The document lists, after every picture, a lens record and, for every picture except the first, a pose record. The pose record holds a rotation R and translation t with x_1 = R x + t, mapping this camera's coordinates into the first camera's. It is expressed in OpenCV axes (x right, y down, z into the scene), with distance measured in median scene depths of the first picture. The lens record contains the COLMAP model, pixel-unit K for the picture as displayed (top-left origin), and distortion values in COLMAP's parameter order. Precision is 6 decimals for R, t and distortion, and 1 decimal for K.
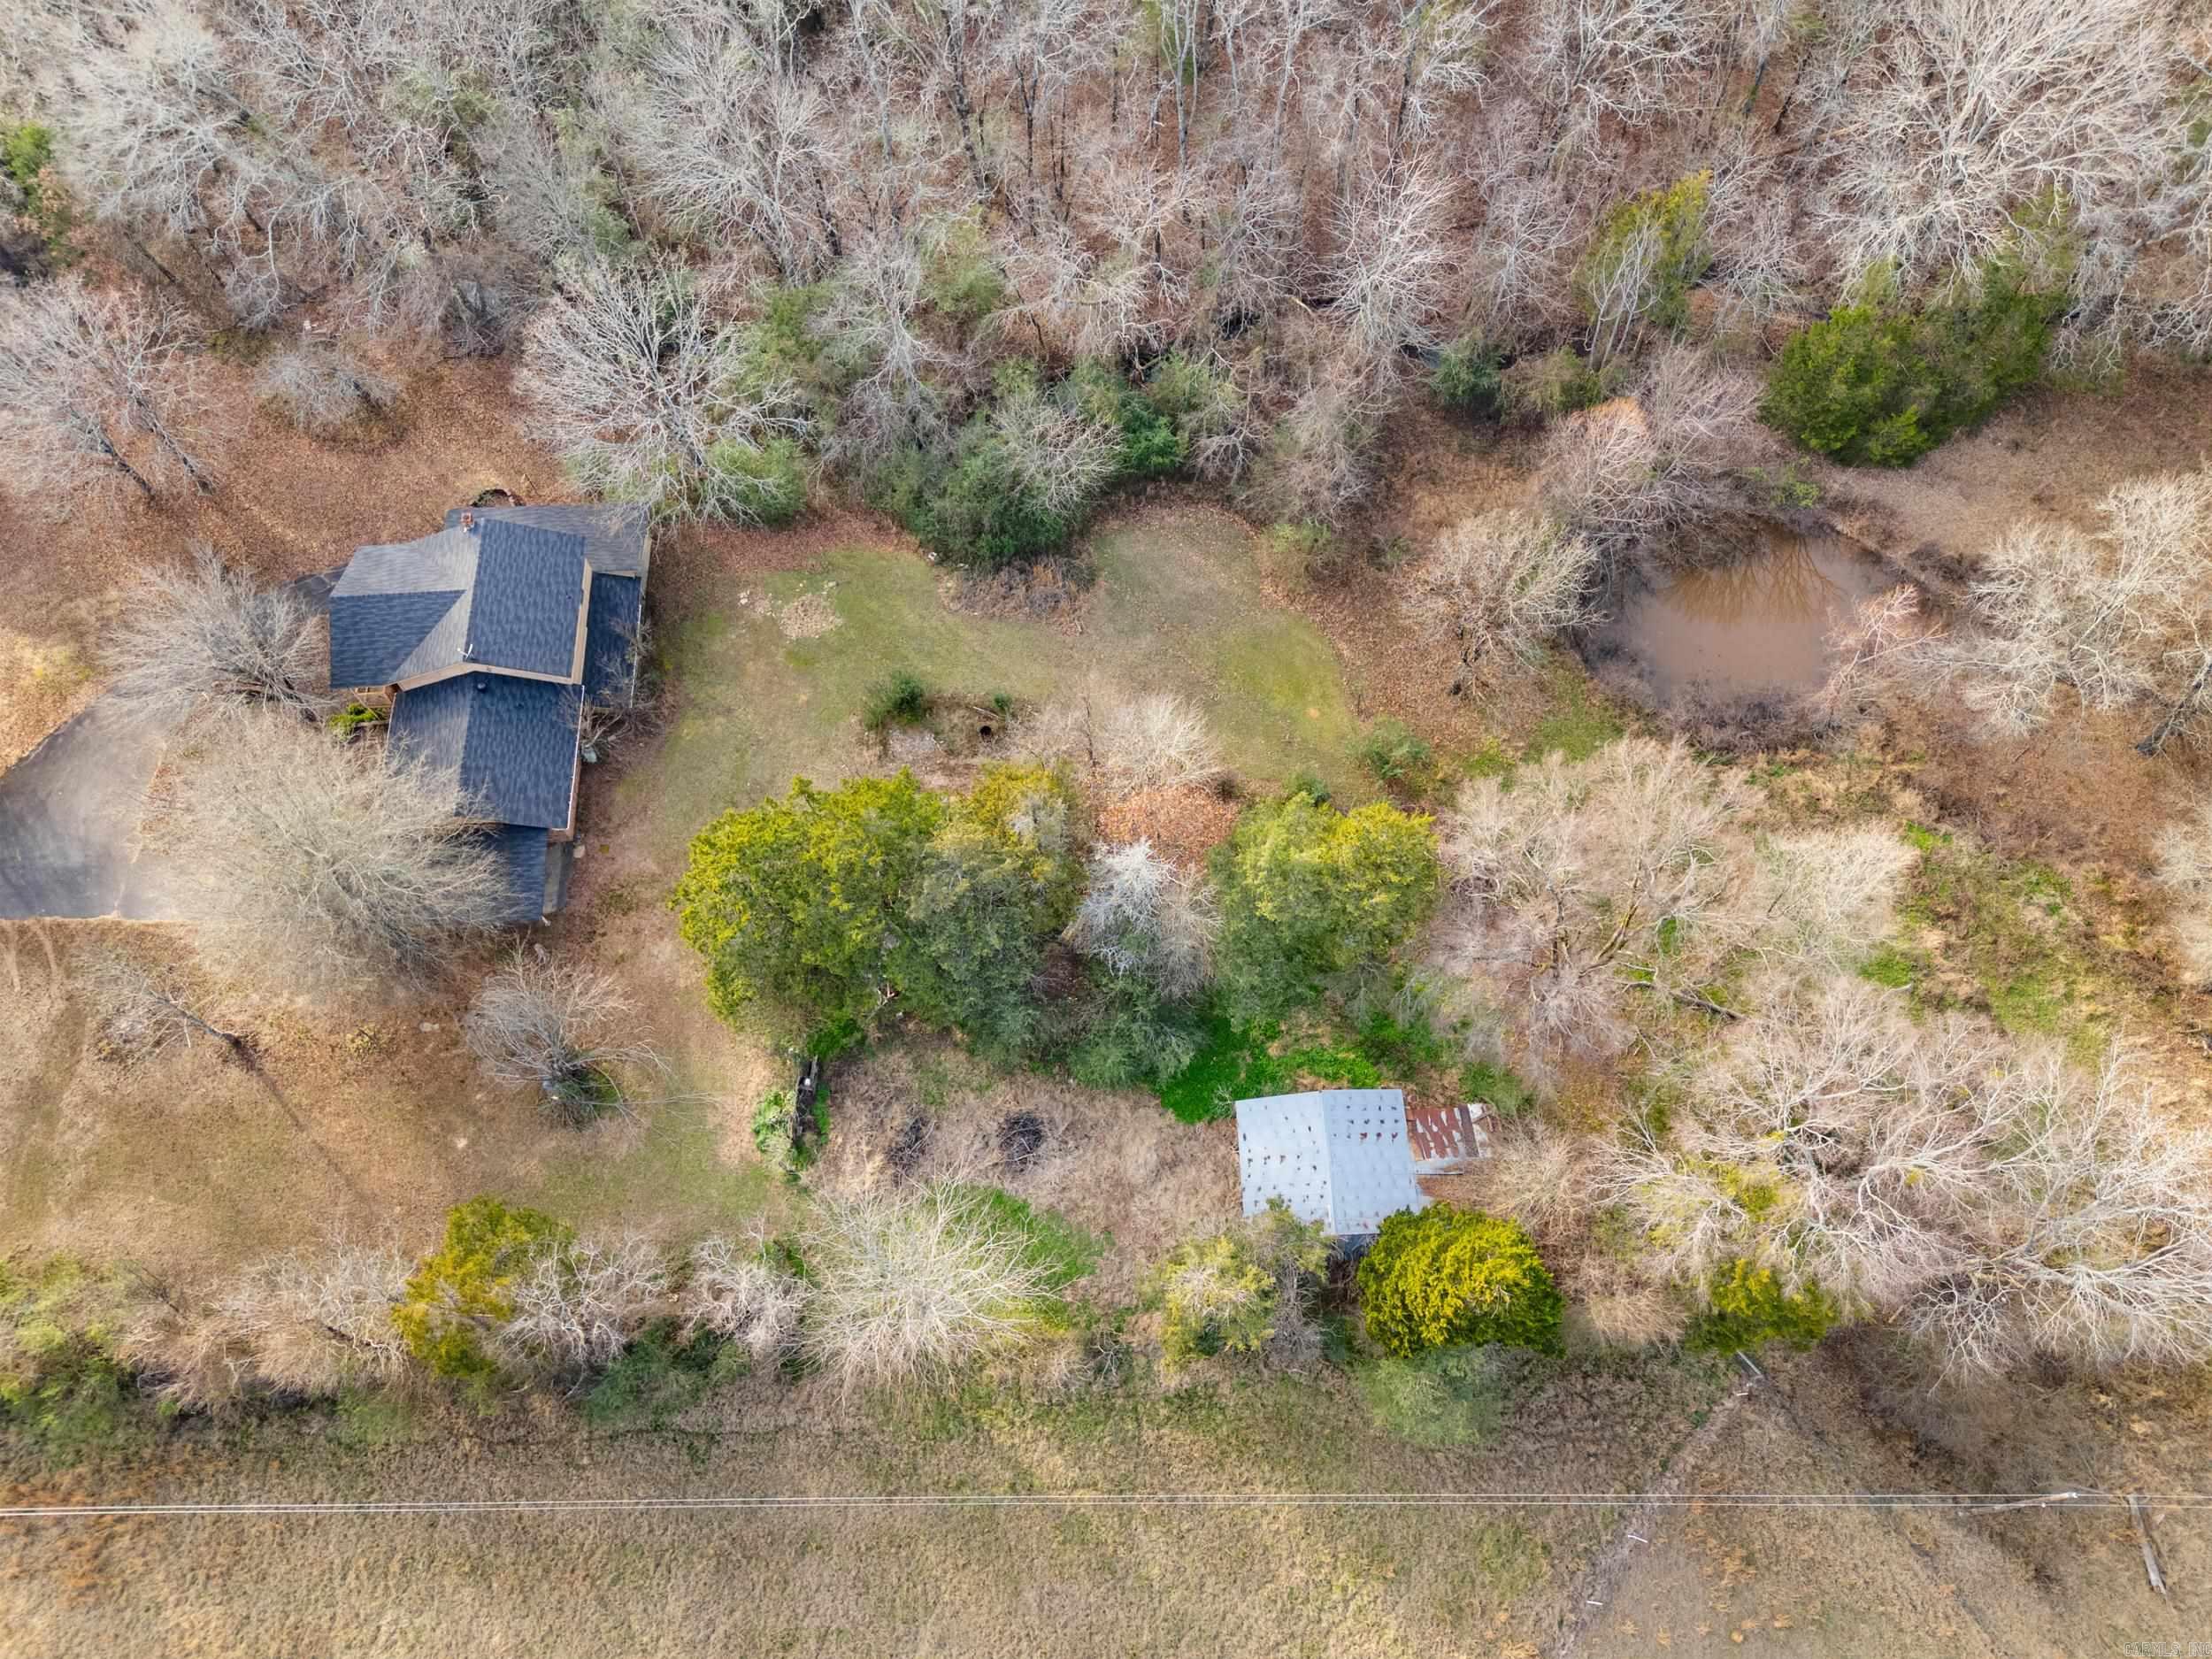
lens RADIAL K [[1616.6, 0, 1117.5], [0, 1616.6, 825.9], [0, 0, 1]] dist [0.076937, -0.067491]
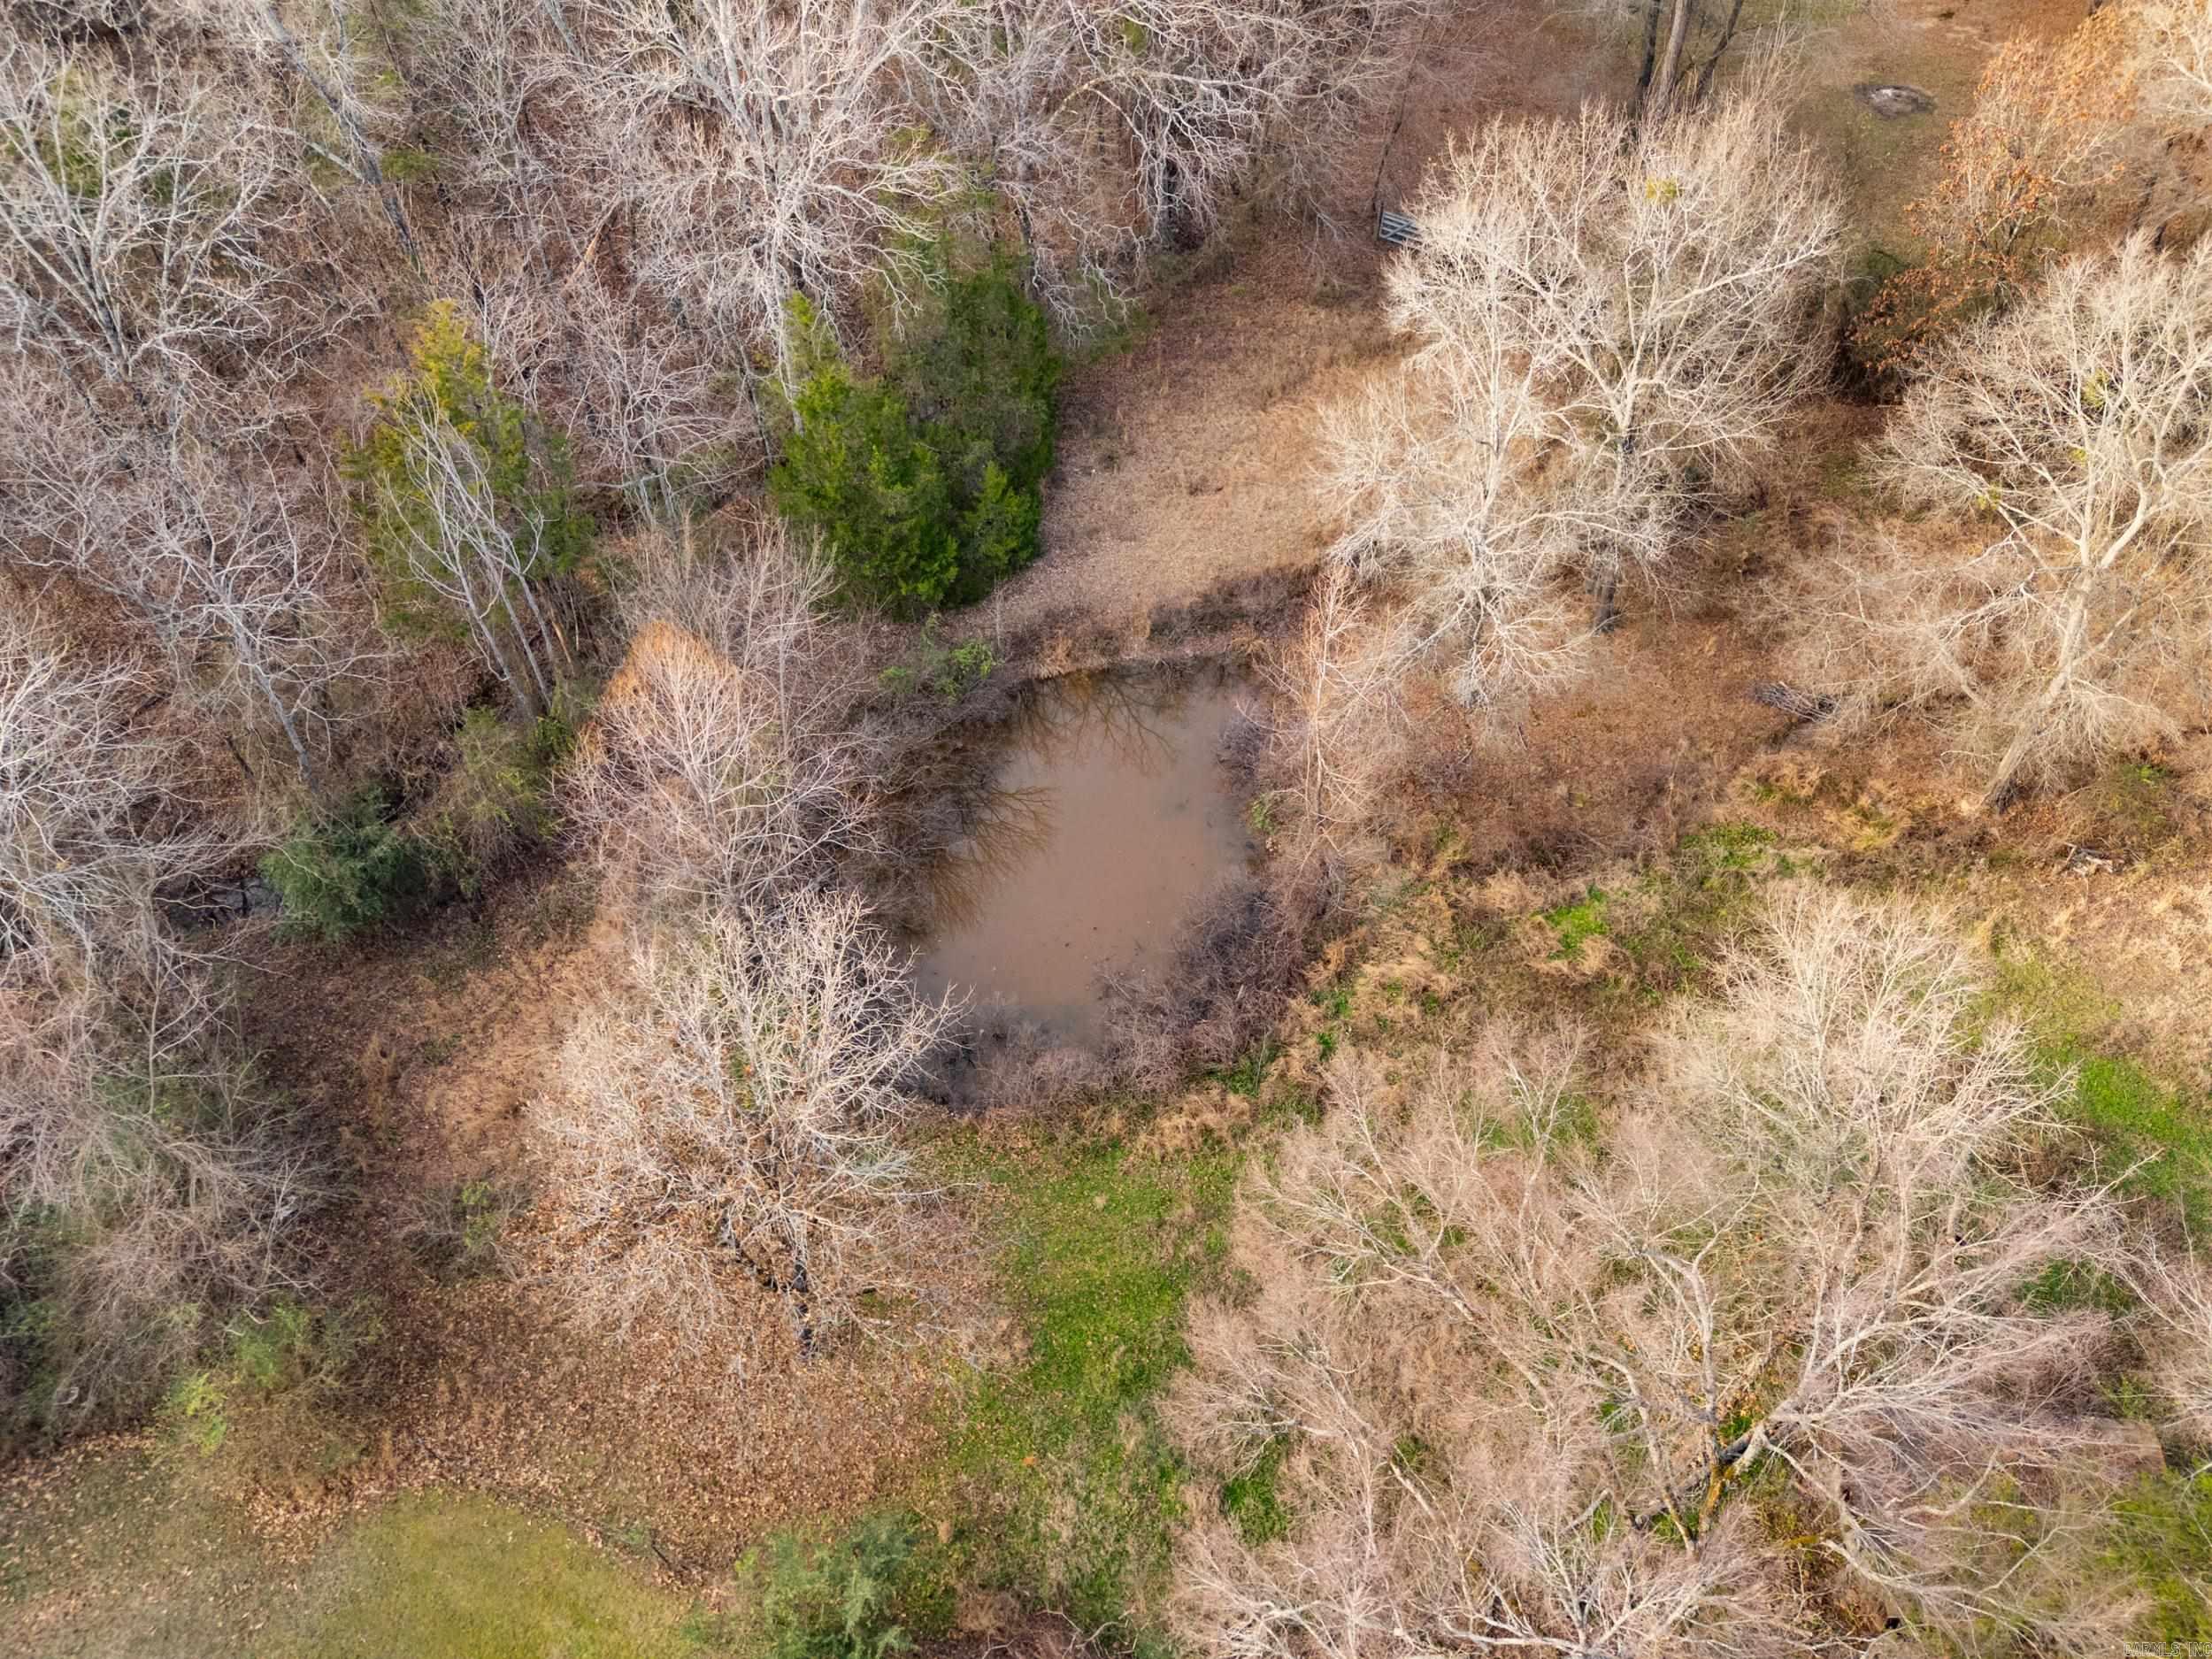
lens RADIAL K [[1616.6, 0, 1117.5], [0, 1616.6, 825.9], [0, 0, 1]] dist [0.076937, -0.067491]
pose [[0.602219, -0.589441, 0.538416, 0.104288], [0.721894, 0.690048, -0.051996, -0.098022], [-0.340884, 0.419992, 0.841073, 0.544631]]
